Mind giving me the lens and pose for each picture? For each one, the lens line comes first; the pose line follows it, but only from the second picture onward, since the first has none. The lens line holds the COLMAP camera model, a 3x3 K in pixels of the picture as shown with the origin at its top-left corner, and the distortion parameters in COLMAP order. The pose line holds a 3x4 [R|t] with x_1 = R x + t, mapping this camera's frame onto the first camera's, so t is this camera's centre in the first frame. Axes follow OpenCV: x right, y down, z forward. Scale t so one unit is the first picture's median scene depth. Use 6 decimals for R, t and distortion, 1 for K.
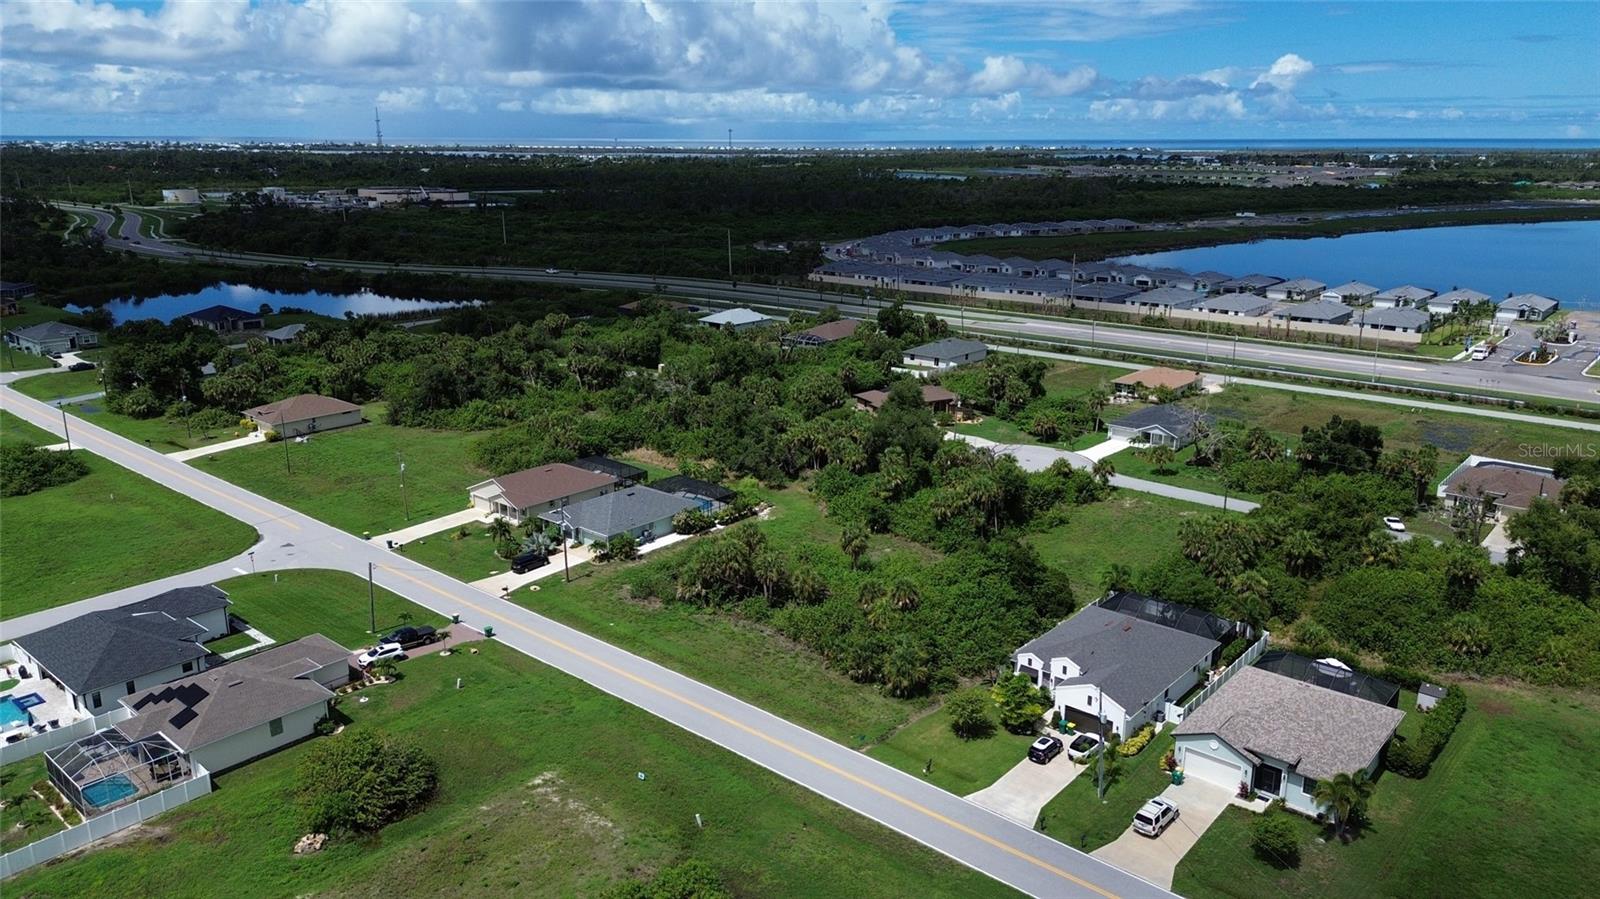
lens RADIAL K [[1127.6, 0, 802.5], [0, 1127.6, 461.8], [0, 0, 1]] dist [0.071062, -0.078442]
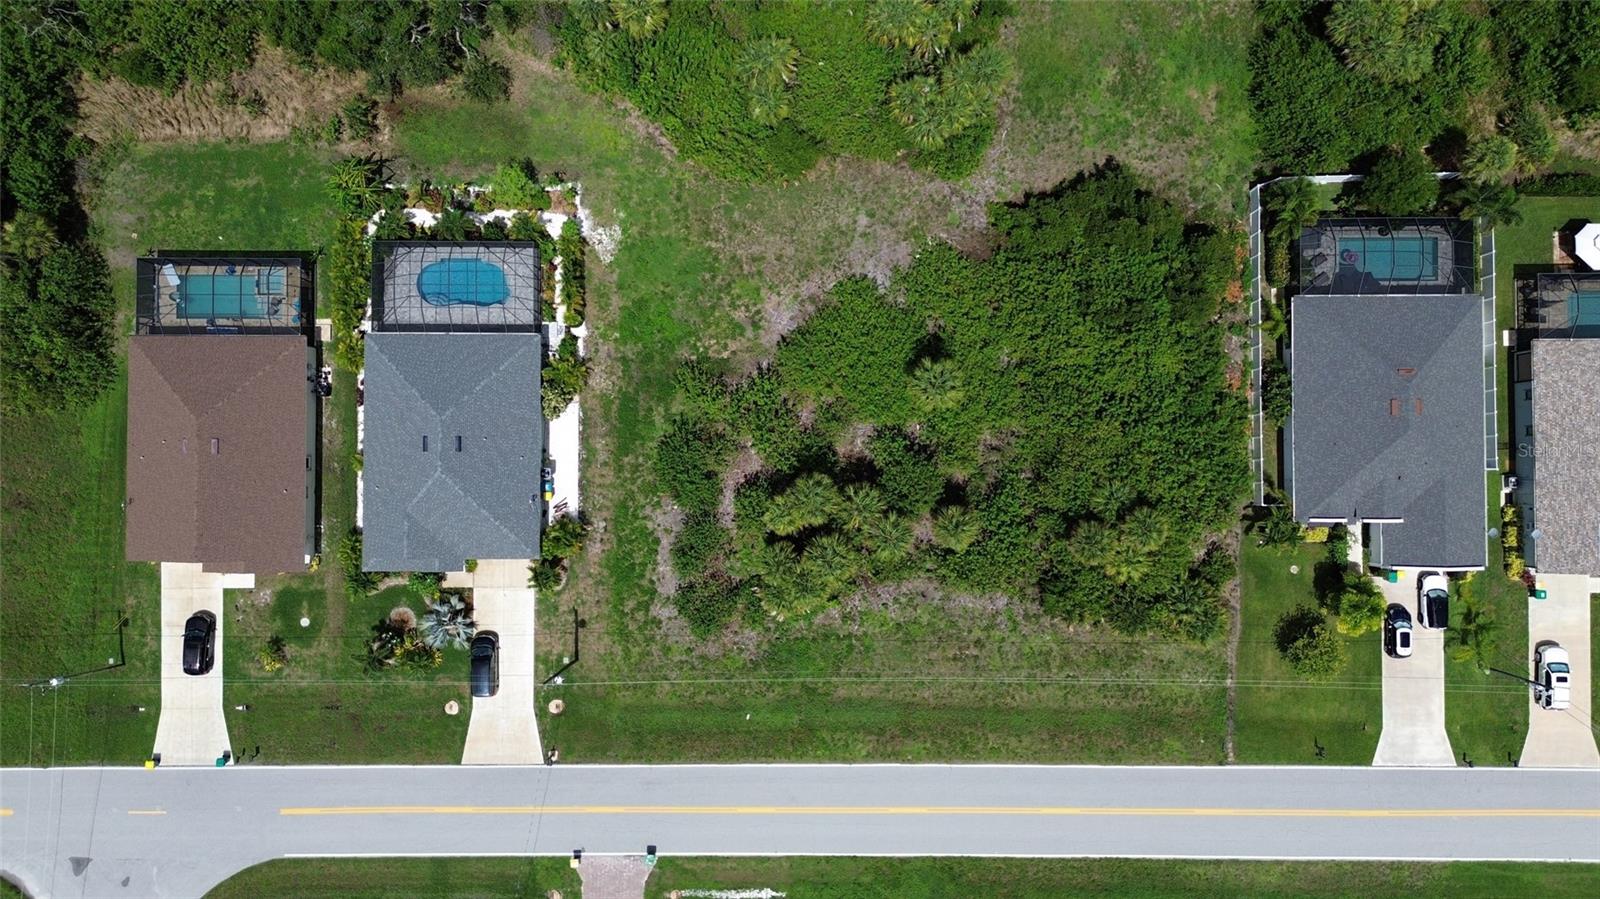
lens RADIAL K [[1127.6, 0, 802.5], [0, 1127.6, 461.8], [0, 0, 1]] dist [0.071062, -0.078442]
pose [[0.757115, -0.653190, 0.010960, -0.038476], [0.188390, 0.234367, 0.953720, -0.462146], [-0.625528, -0.720011, 0.300498, 0.725325]]
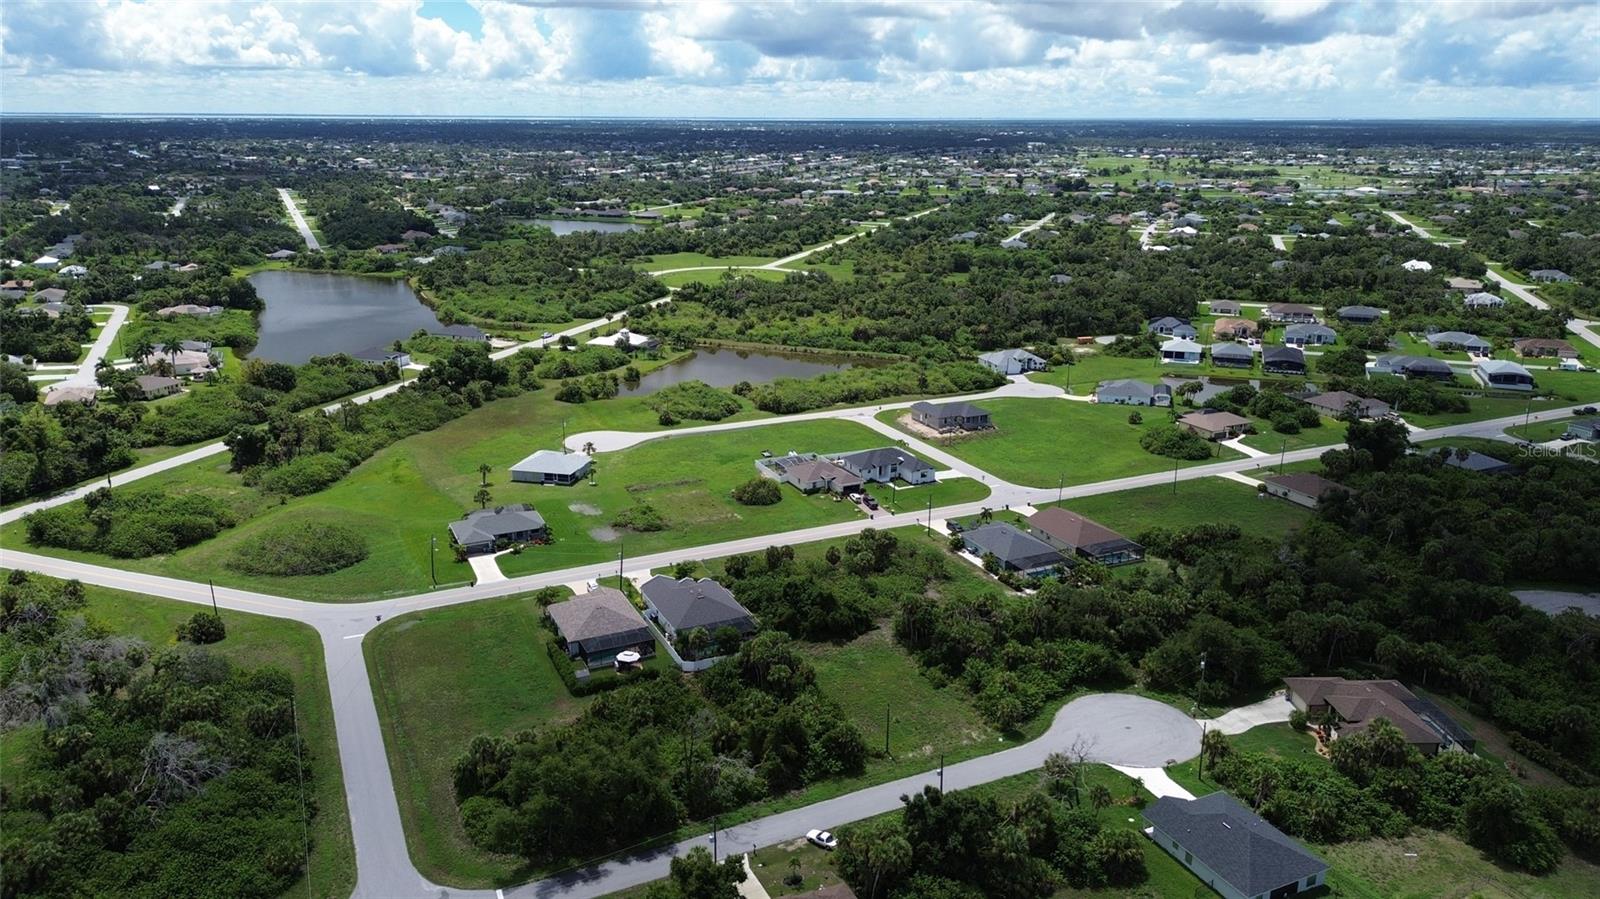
lens RADIAL K [[1127.6, 0, 802.5], [0, 1127.6, 461.8], [0, 0, 1]] dist [0.071062, -0.078442]
pose [[-0.401023, 0.267743, -0.876067, 1.284486], [-0.258891, 0.884225, 0.388745, -0.585413], [0.878724, 0.382702, -0.285278, 1.163539]]
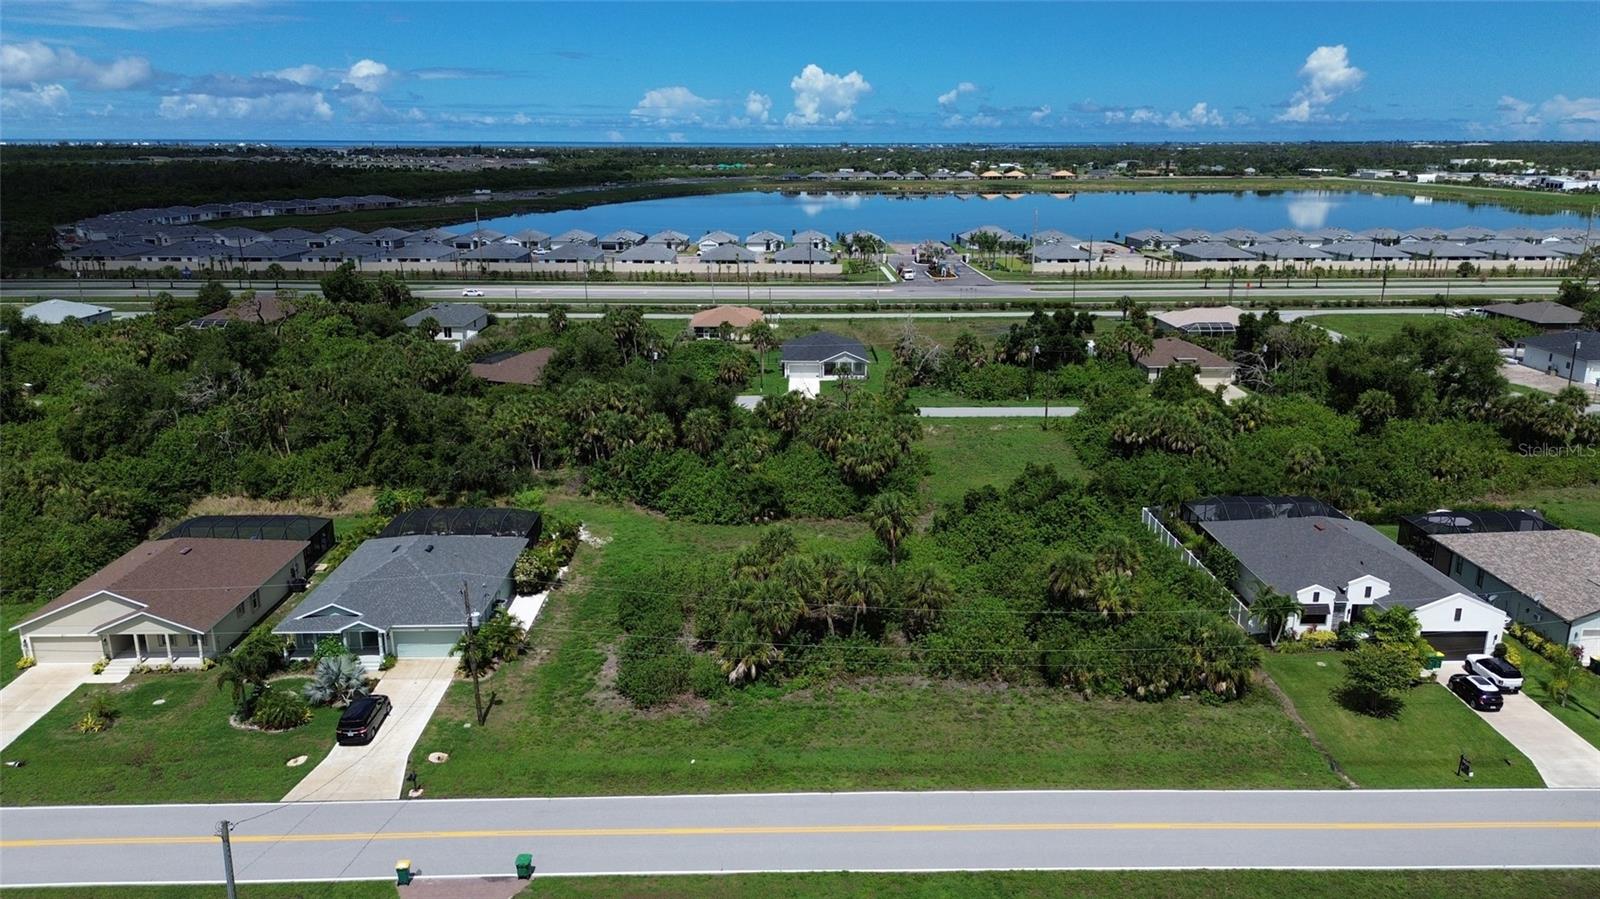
lens RADIAL K [[1127.6, 0, 802.5], [0, 1127.6, 461.8], [0, 0, 1]] dist [0.071062, -0.078442]
pose [[0.743839, -0.183850, 0.642575, -0.366954], [0.185161, 0.980477, 0.066187, -0.015954], [-0.642198, 0.069747, 0.763359, 0.454658]]
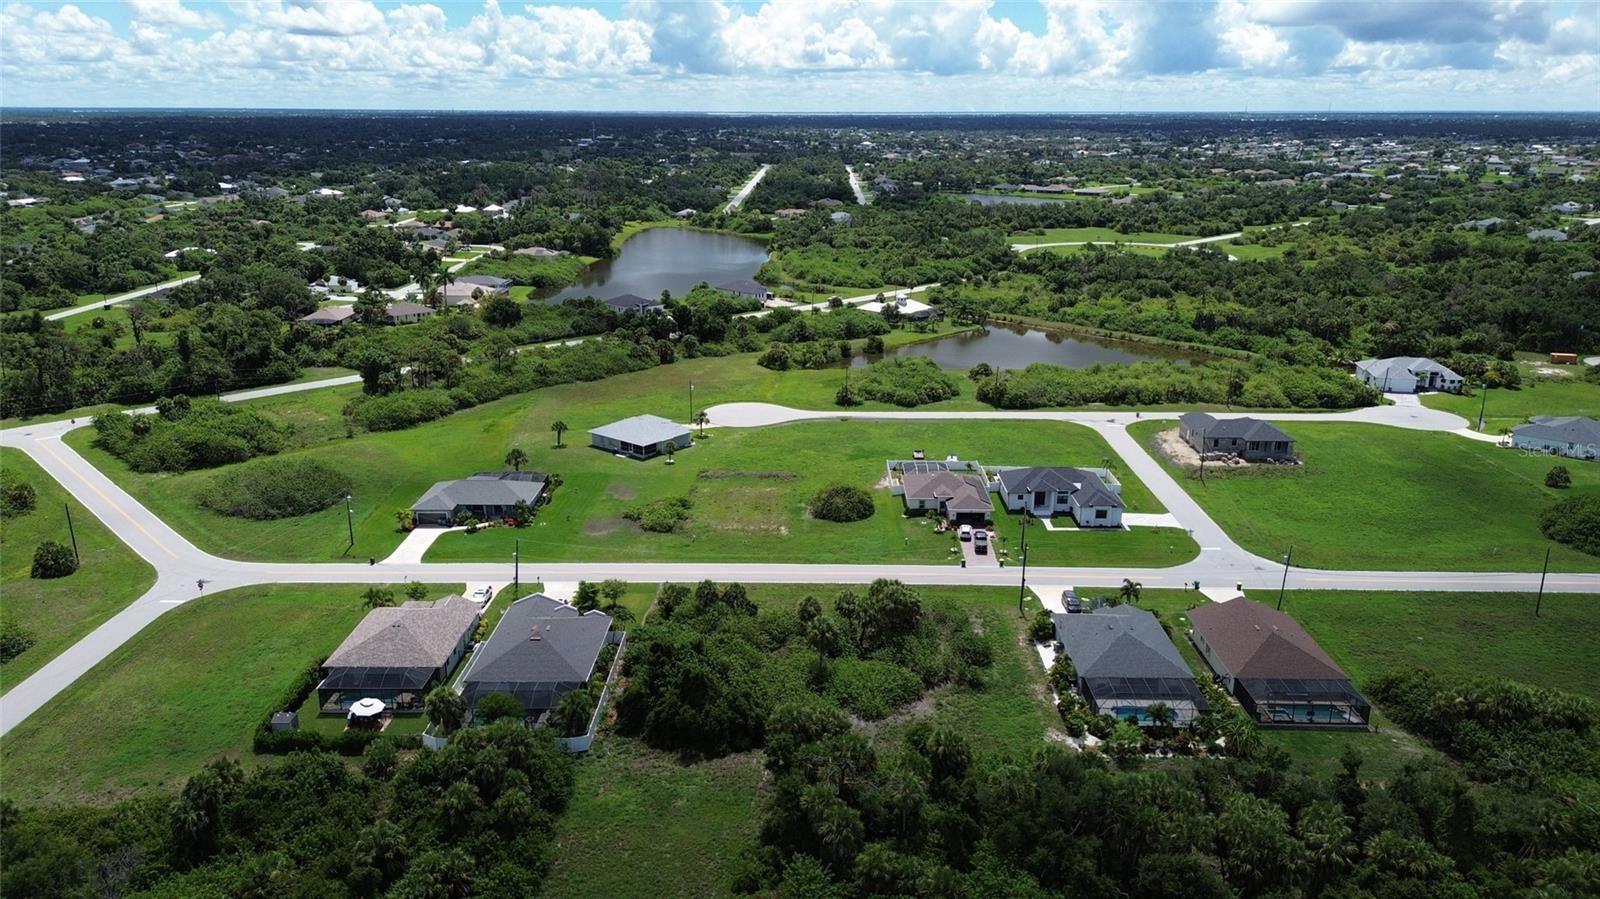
lens RADIAL K [[1127.6, 0, 802.5], [0, 1127.6, 461.8], [0, 0, 1]] dist [0.071062, -0.078442]
pose [[-0.763979, 0.190000, -0.616633, 0.572011], [-0.182548, 0.852974, 0.488991, -0.483645], [0.618880, 0.486144, -0.616970, 1.345664]]
